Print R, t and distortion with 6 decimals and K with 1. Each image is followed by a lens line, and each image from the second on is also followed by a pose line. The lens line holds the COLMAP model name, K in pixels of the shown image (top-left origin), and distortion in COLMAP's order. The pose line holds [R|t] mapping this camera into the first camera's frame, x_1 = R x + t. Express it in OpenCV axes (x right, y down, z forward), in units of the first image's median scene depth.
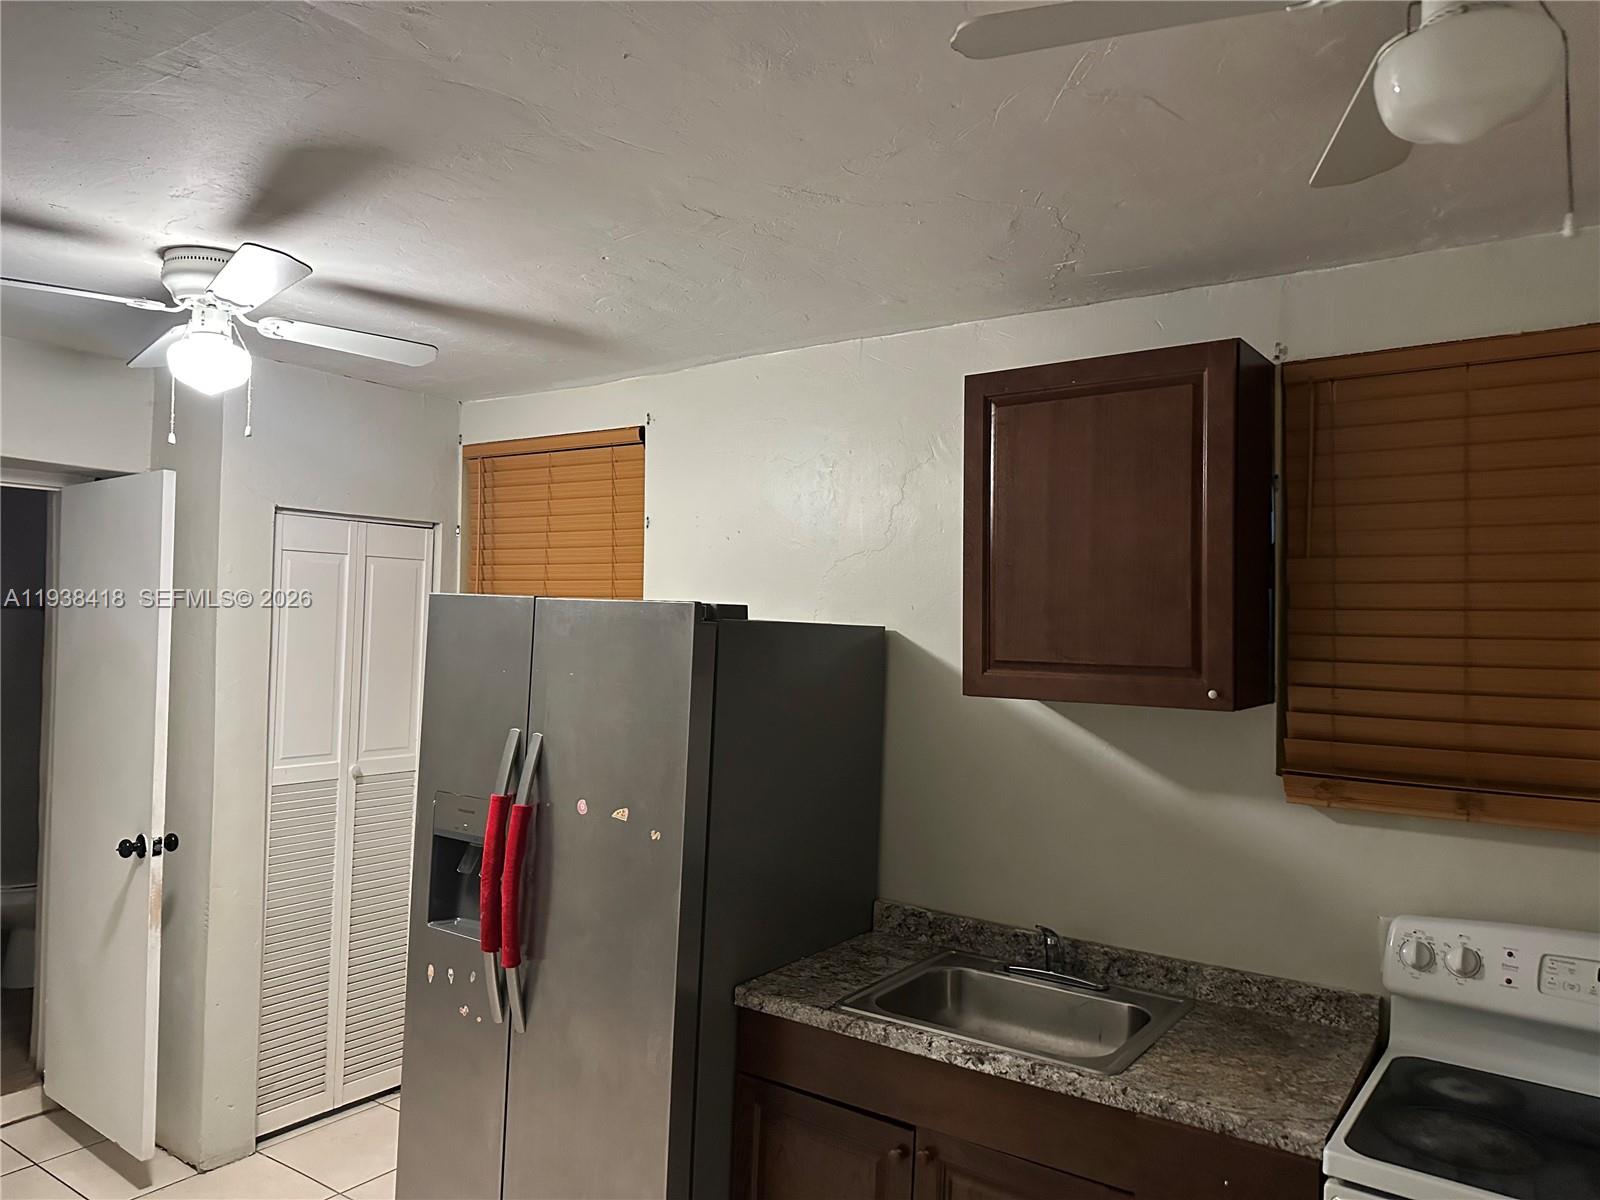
lens RADIAL K [[1117.1, 0, 800.0], [0, 1117.1, 600.0], [0, 0, 1]] dist [0.009347, 0.002750]
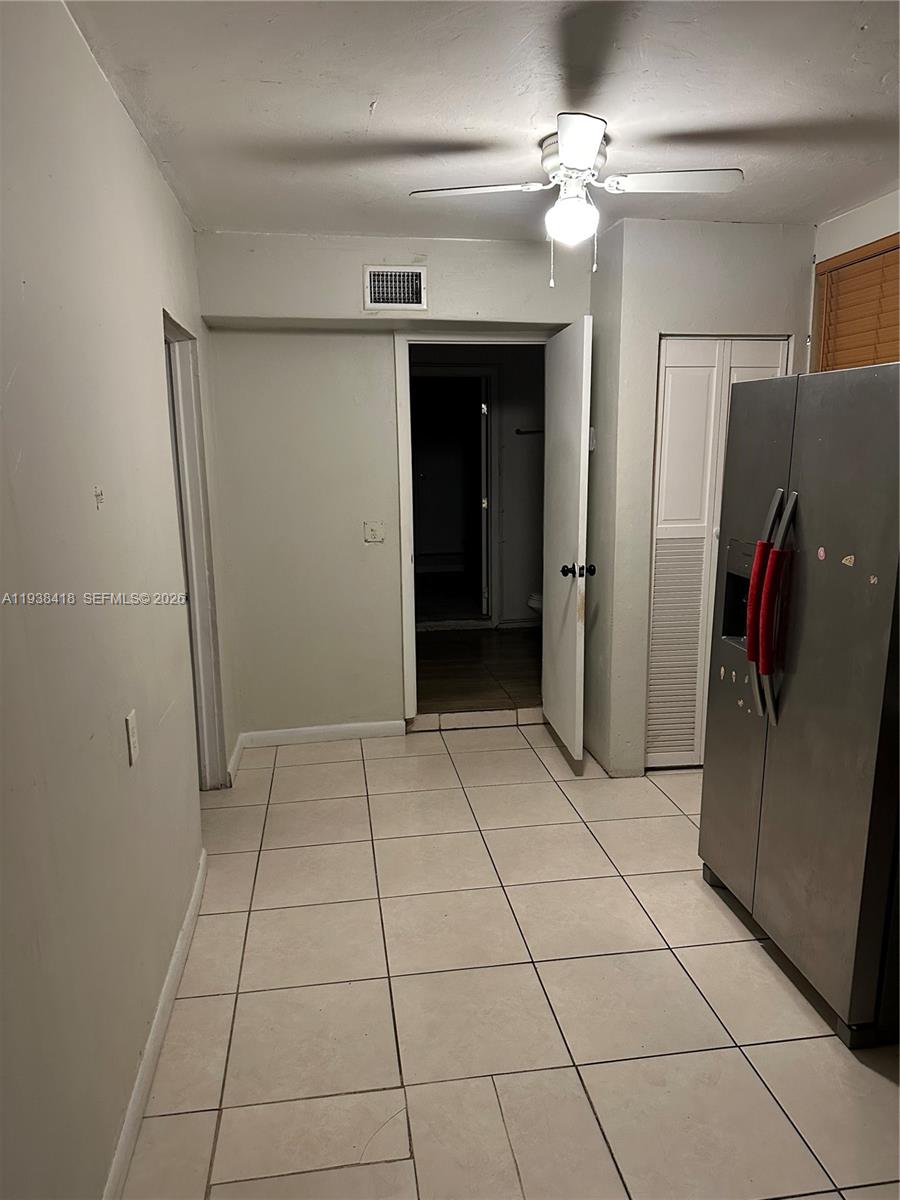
lens RADIAL K [[837.8, 0, 450.0], [0, 837.8, 600.0], [0, 0, 1]] dist [0.082648, -0.108773]
pose [[0.706472, 0.104151, -0.700036, 0.157254], [0.038655, 0.981958, 0.185106, 0.050245], [0.706685, -0.157832, 0.689700, 0.087014]]
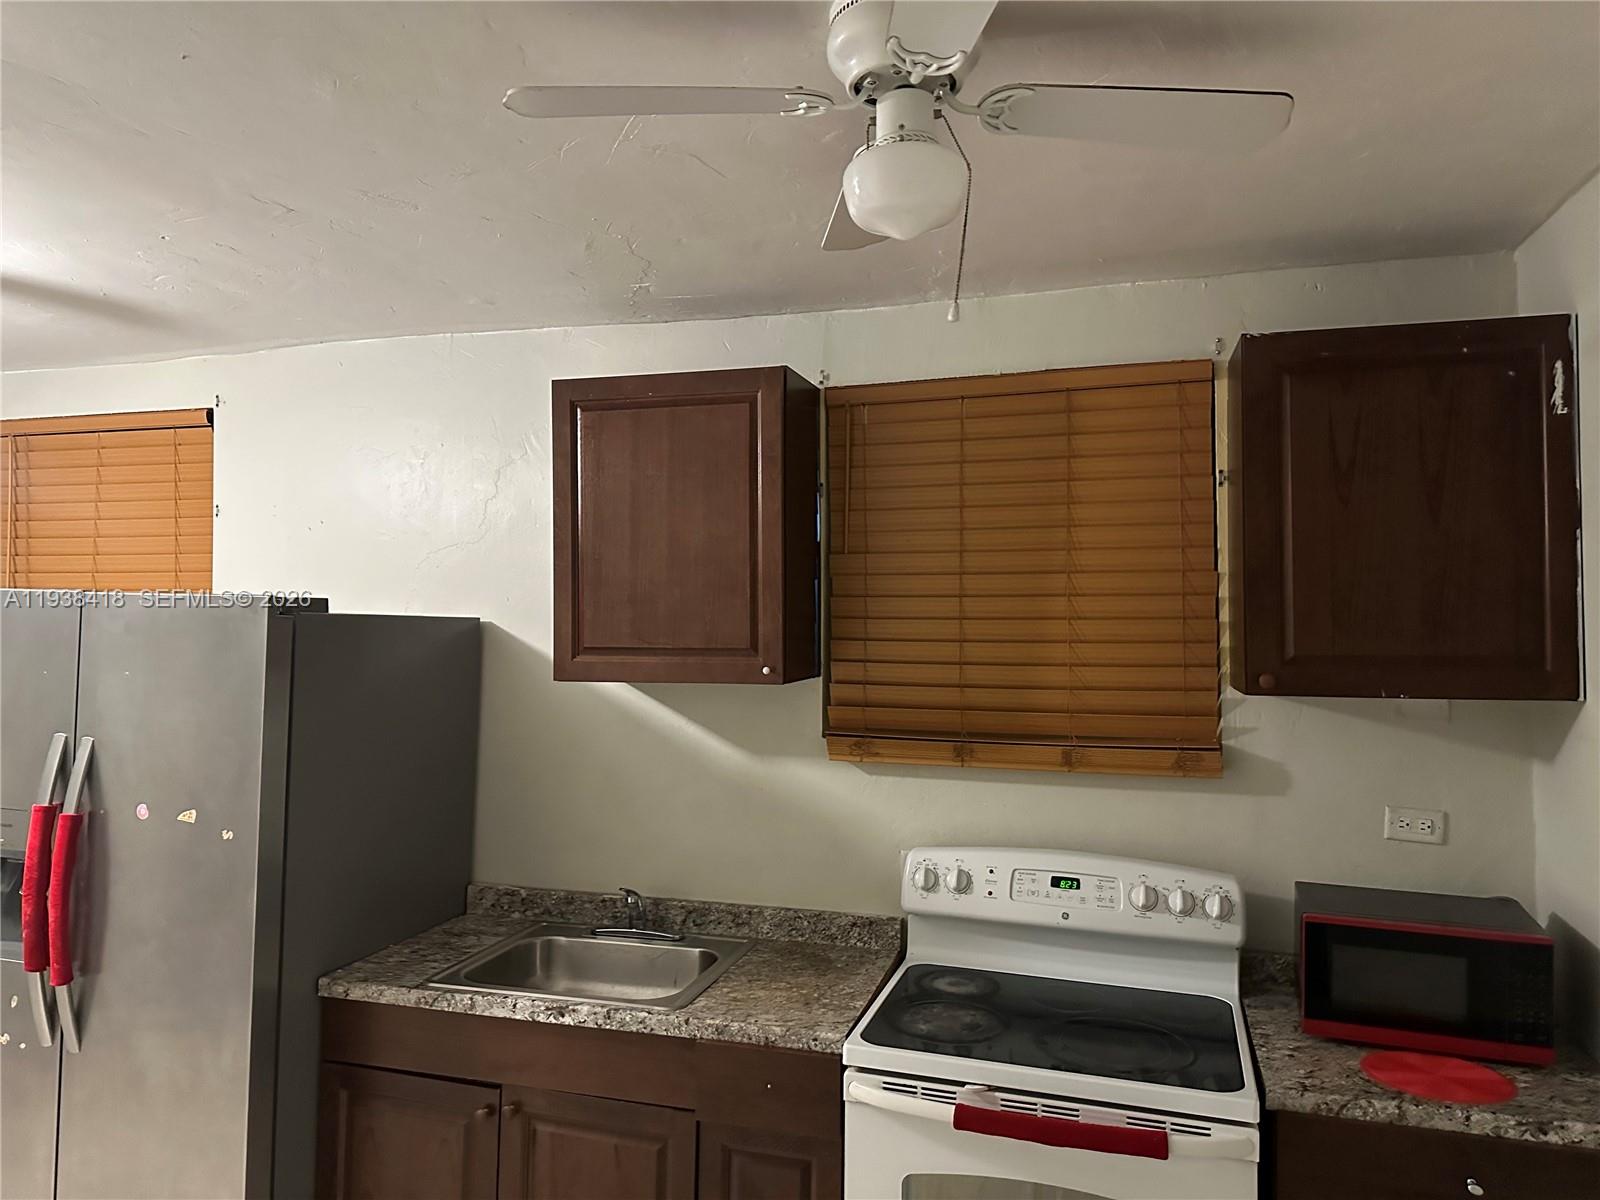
lens RADIAL K [[1117.1, 0, 792.8], [0, 1117.1, 594.6], [0, 0, 1]] dist [0.082648, -0.108773]
pose [[0.946640, -0.010745, 0.322113, 0.021447], [0.007739, 0.999914, 0.010614, -0.006503], [-0.322199, -0.007555, 0.946642, -0.098793]]
